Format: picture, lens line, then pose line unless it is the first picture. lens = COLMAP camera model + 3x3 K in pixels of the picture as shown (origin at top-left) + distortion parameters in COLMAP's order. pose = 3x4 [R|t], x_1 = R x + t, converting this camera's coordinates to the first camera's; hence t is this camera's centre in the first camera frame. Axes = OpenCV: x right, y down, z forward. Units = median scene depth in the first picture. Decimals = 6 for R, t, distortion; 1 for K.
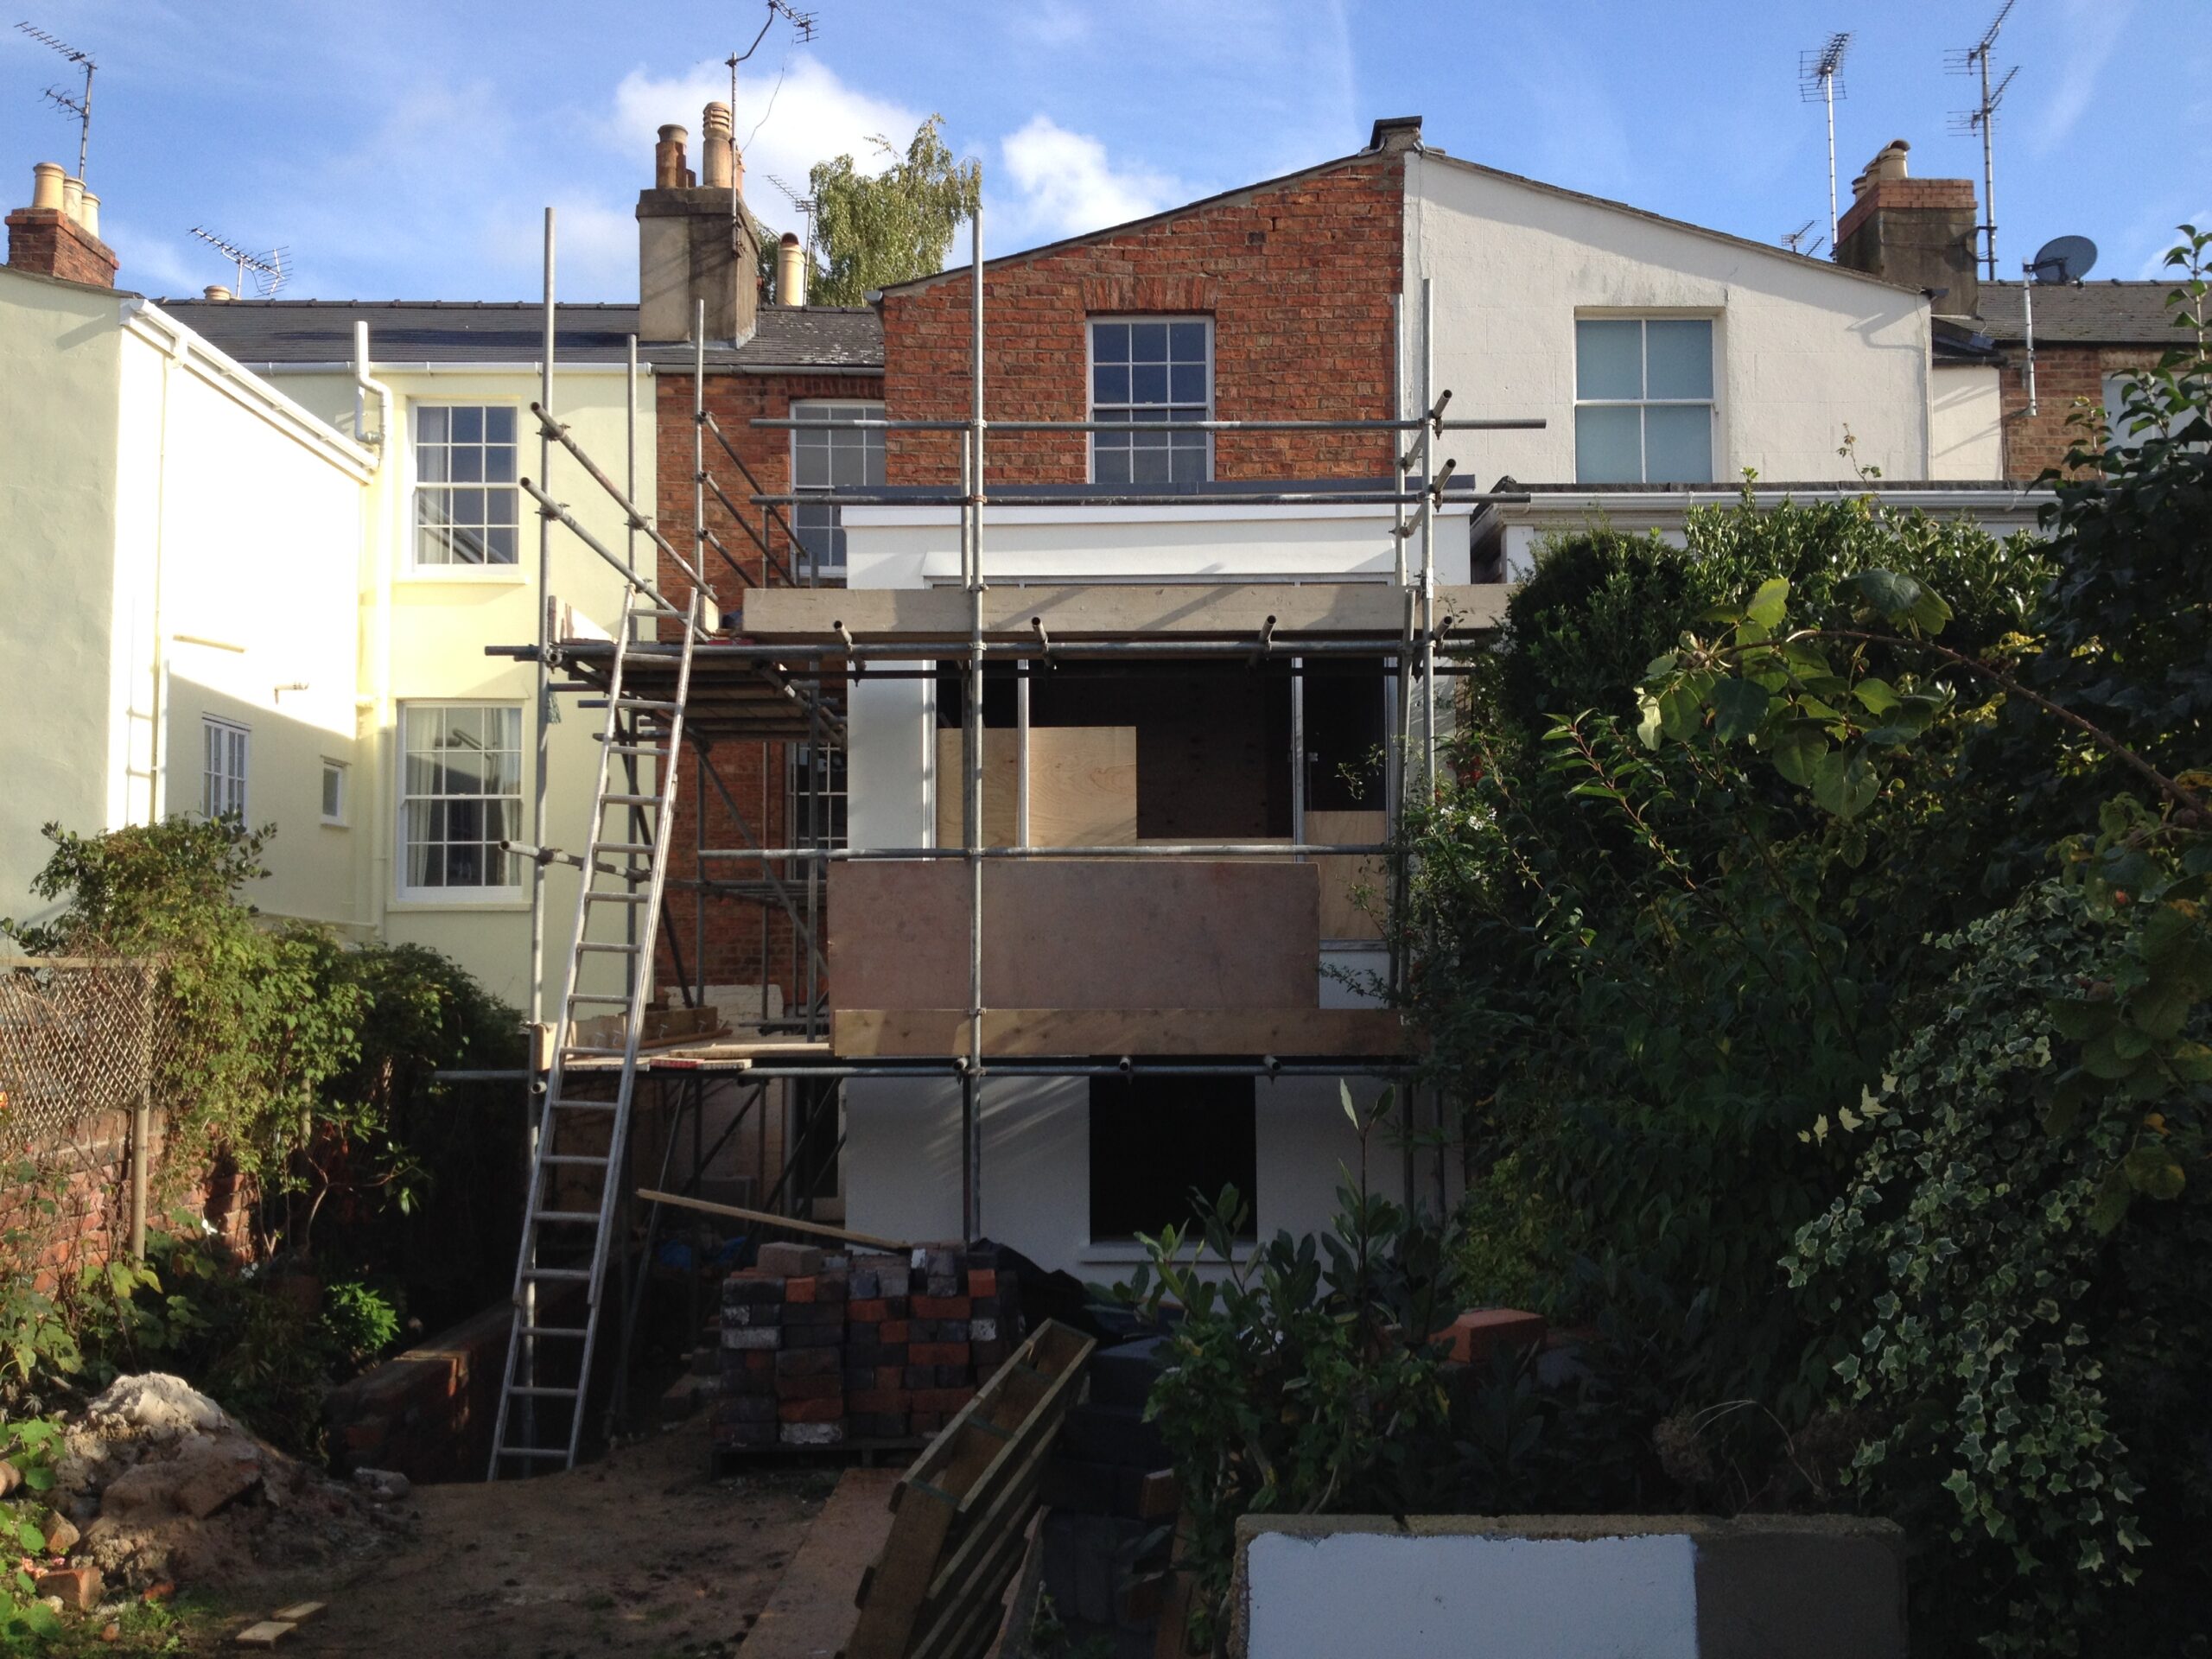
lens RADIAL K [[2096.4, 0, 1106.0], [0, 2096.4, 829.5], [0, 0, 1]] dist [0.192702, -0.472921]
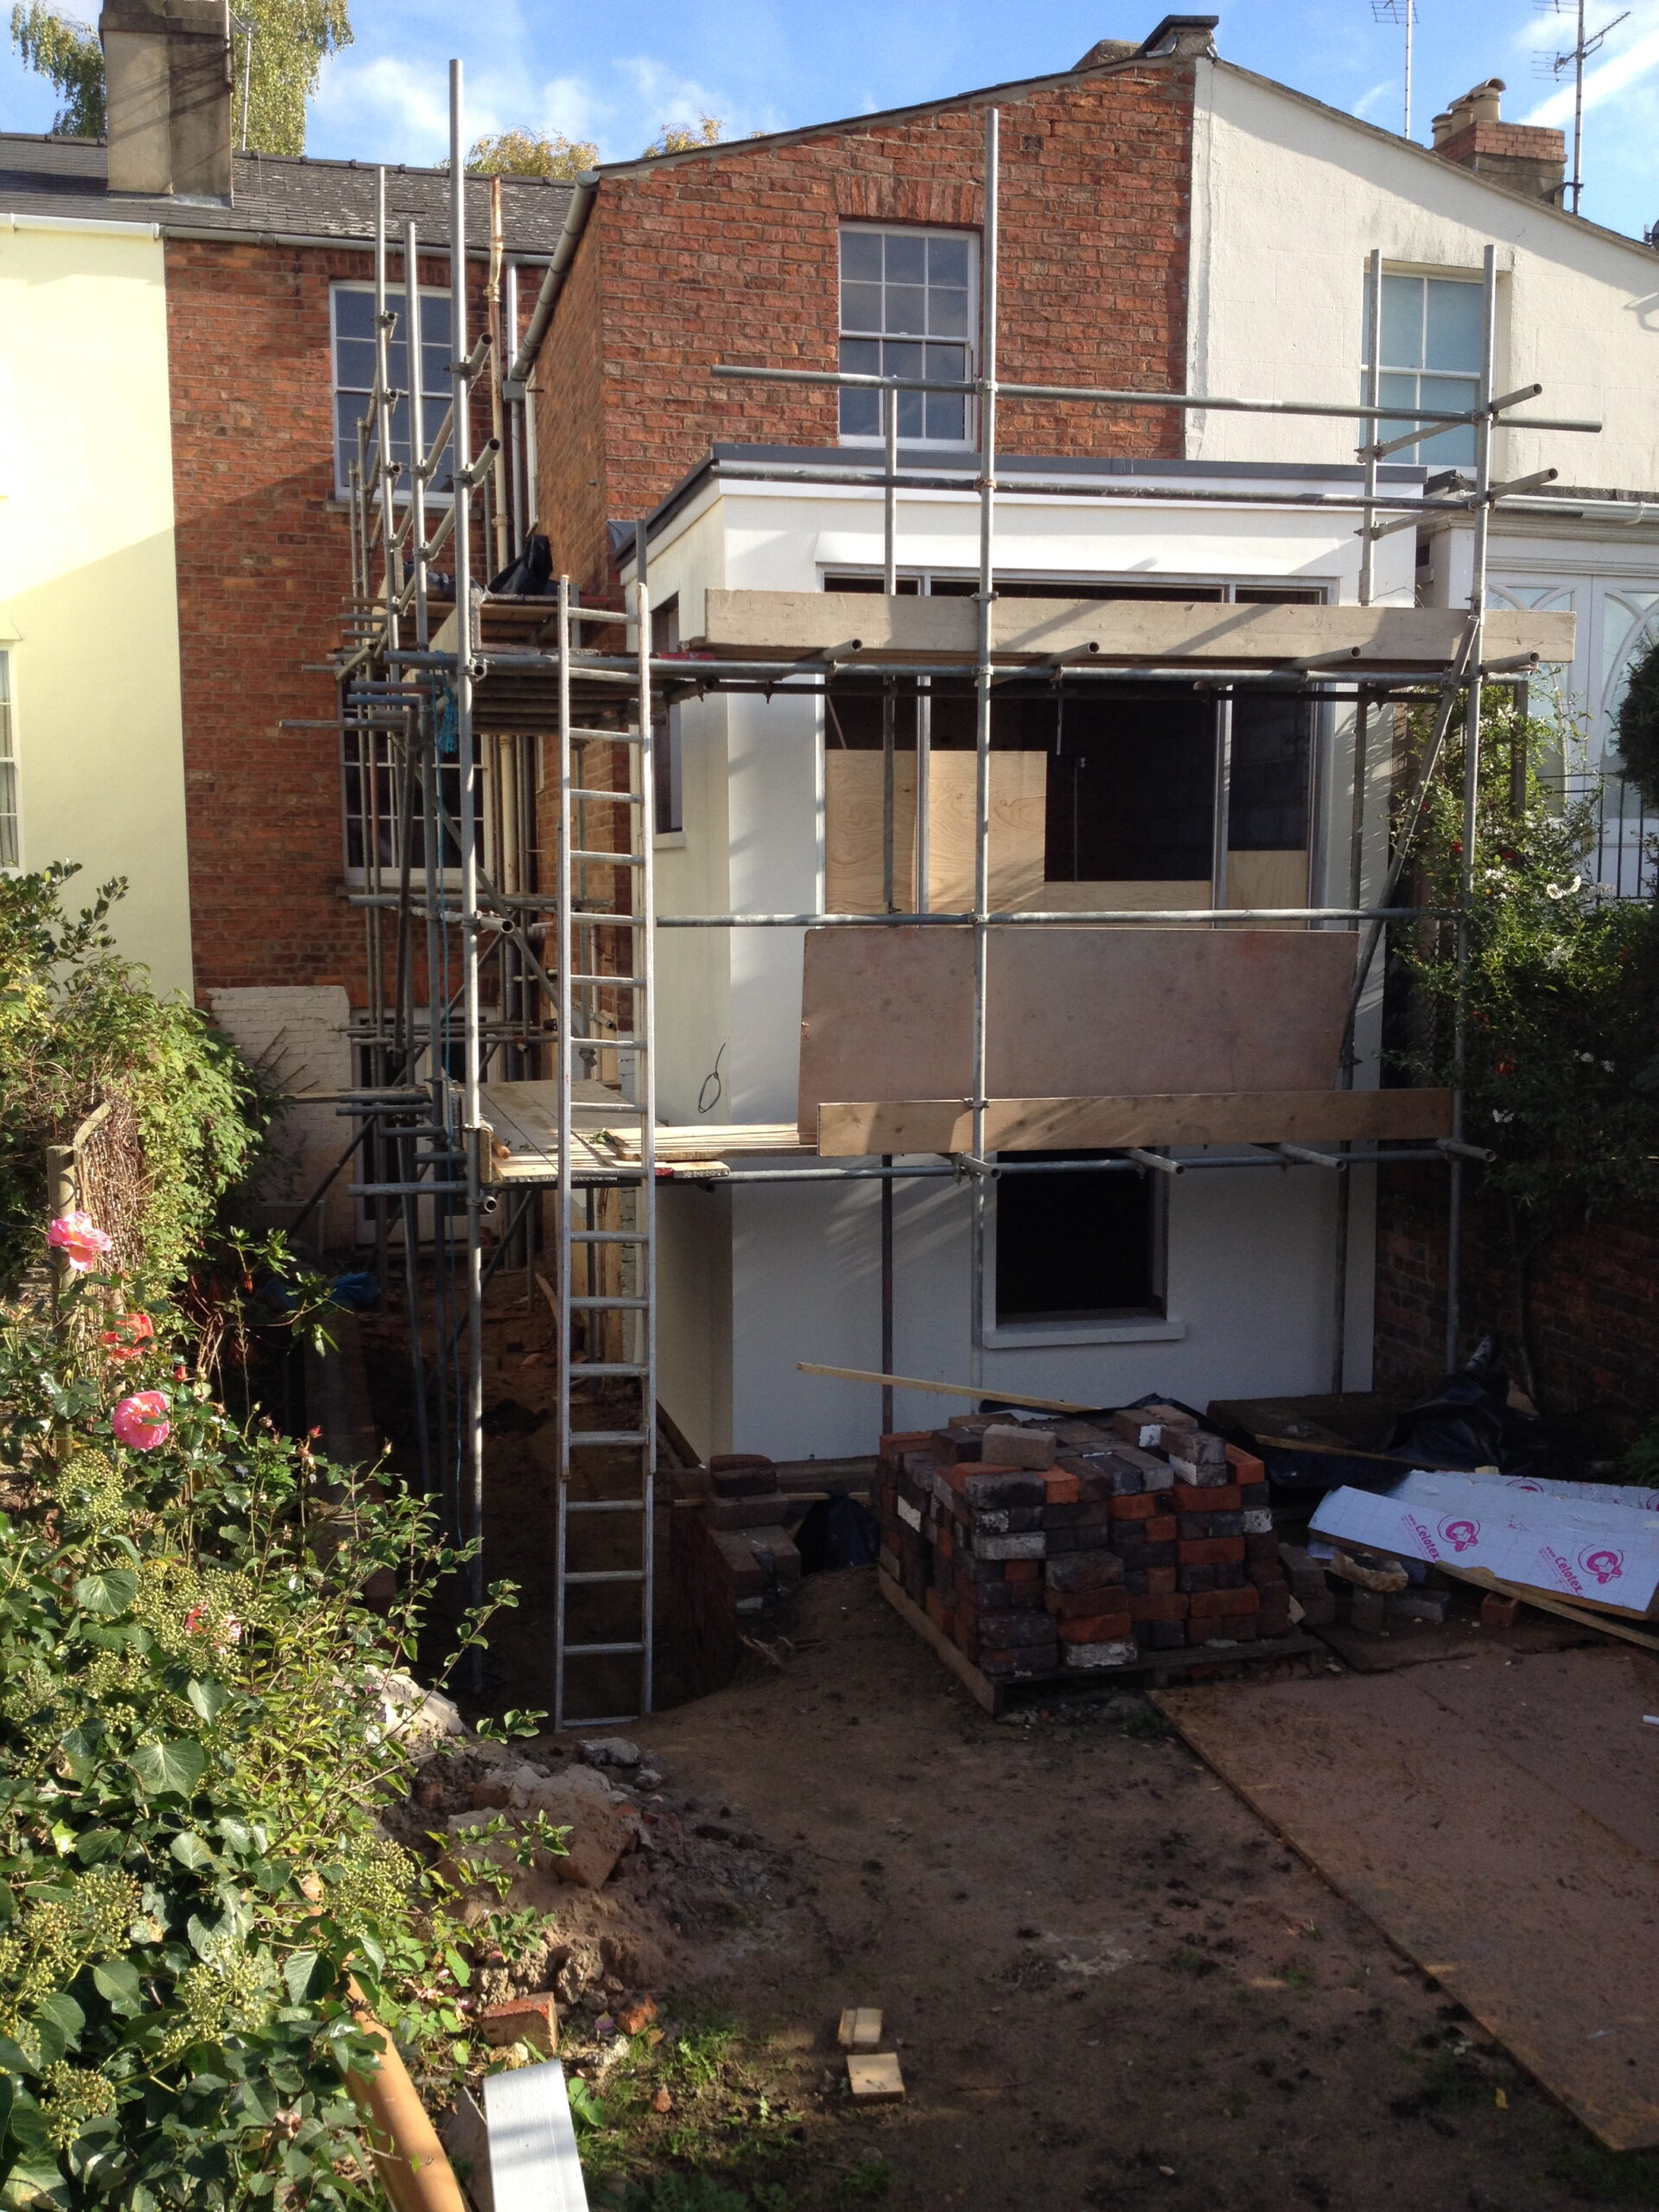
lens RADIAL K [[2148.6, 0, 801.9], [0, 2148.6, 1106.6], [0, 0, 1]] dist [0.153944, -0.401112]
pose [[0.971041, -0.018690, 0.238179, -0.236612], [-0.021676, 0.985932, 0.165738, -0.039346], [-0.237926, -0.166101, 0.956975, 0.117102]]
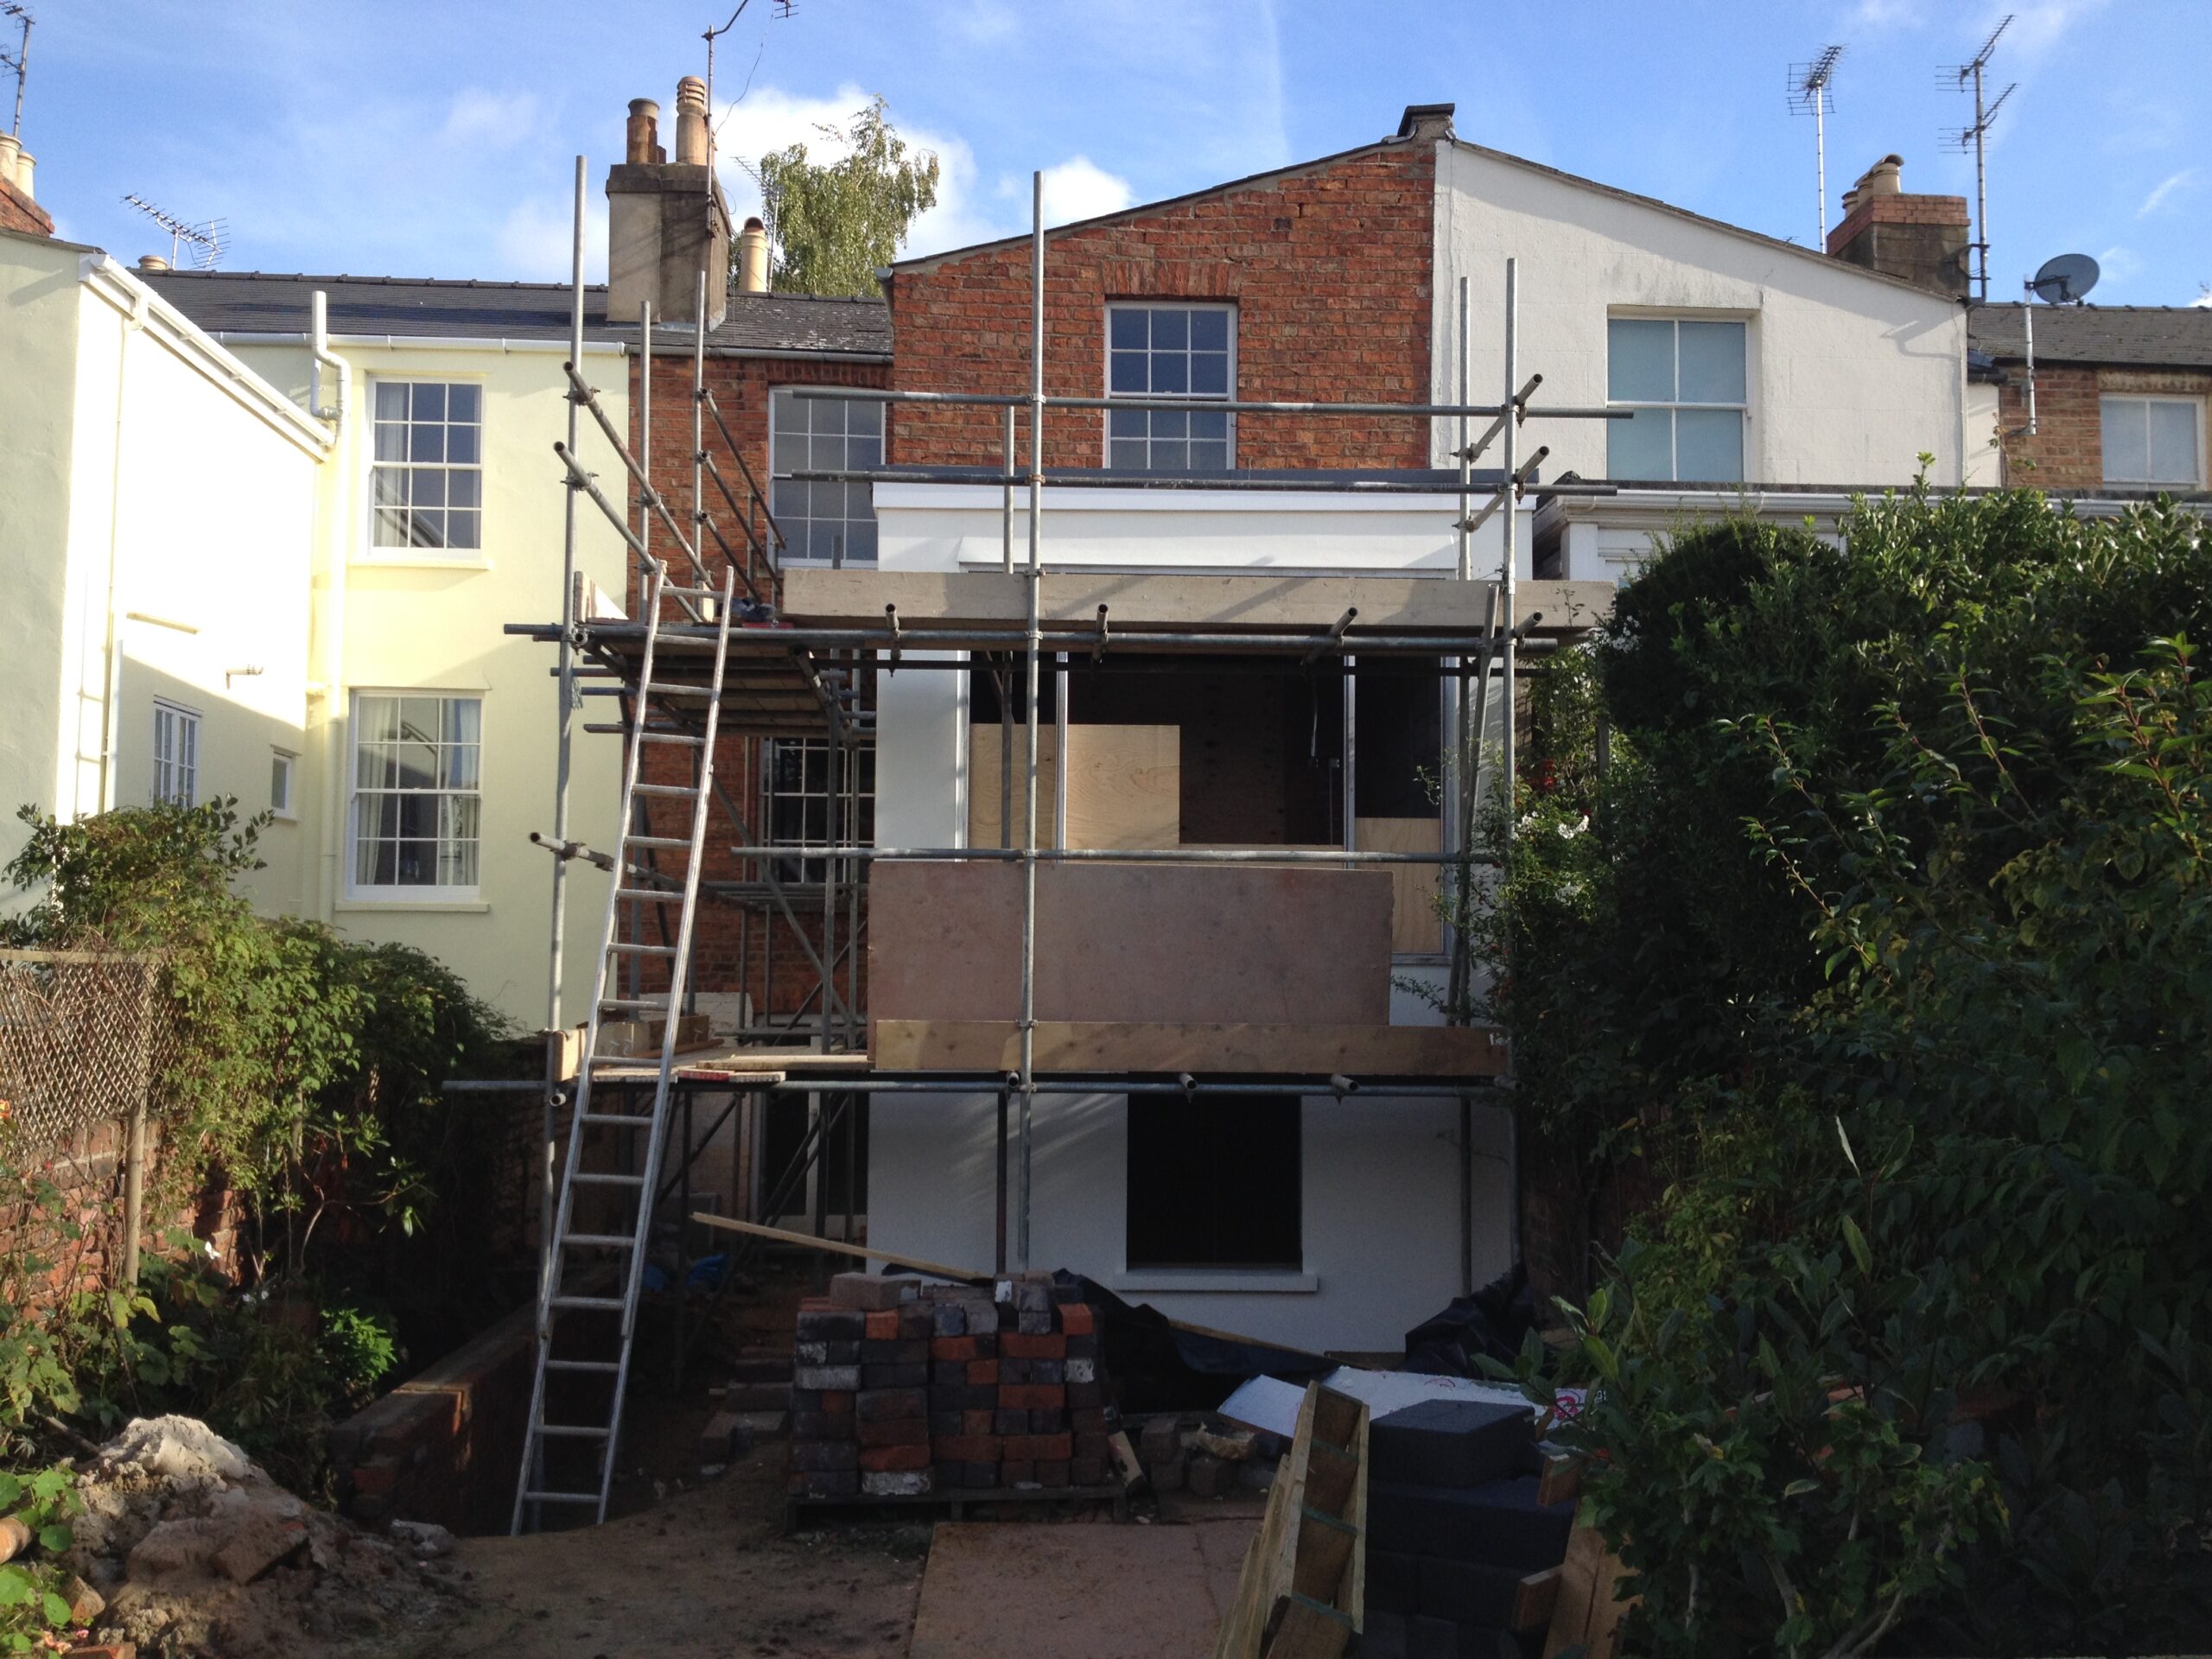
lens RADIAL K [[2096.4, 0, 1106.0], [0, 2096.4, 829.5], [0, 0, 1]] dist [0.192702, -0.472921]
pose [[0.998806, 0.016712, 0.045900, -0.049061], [-0.016434, 0.999844, -0.006427, 0.003717], [-0.046001, 0.005665, 0.998925, 0.041656]]
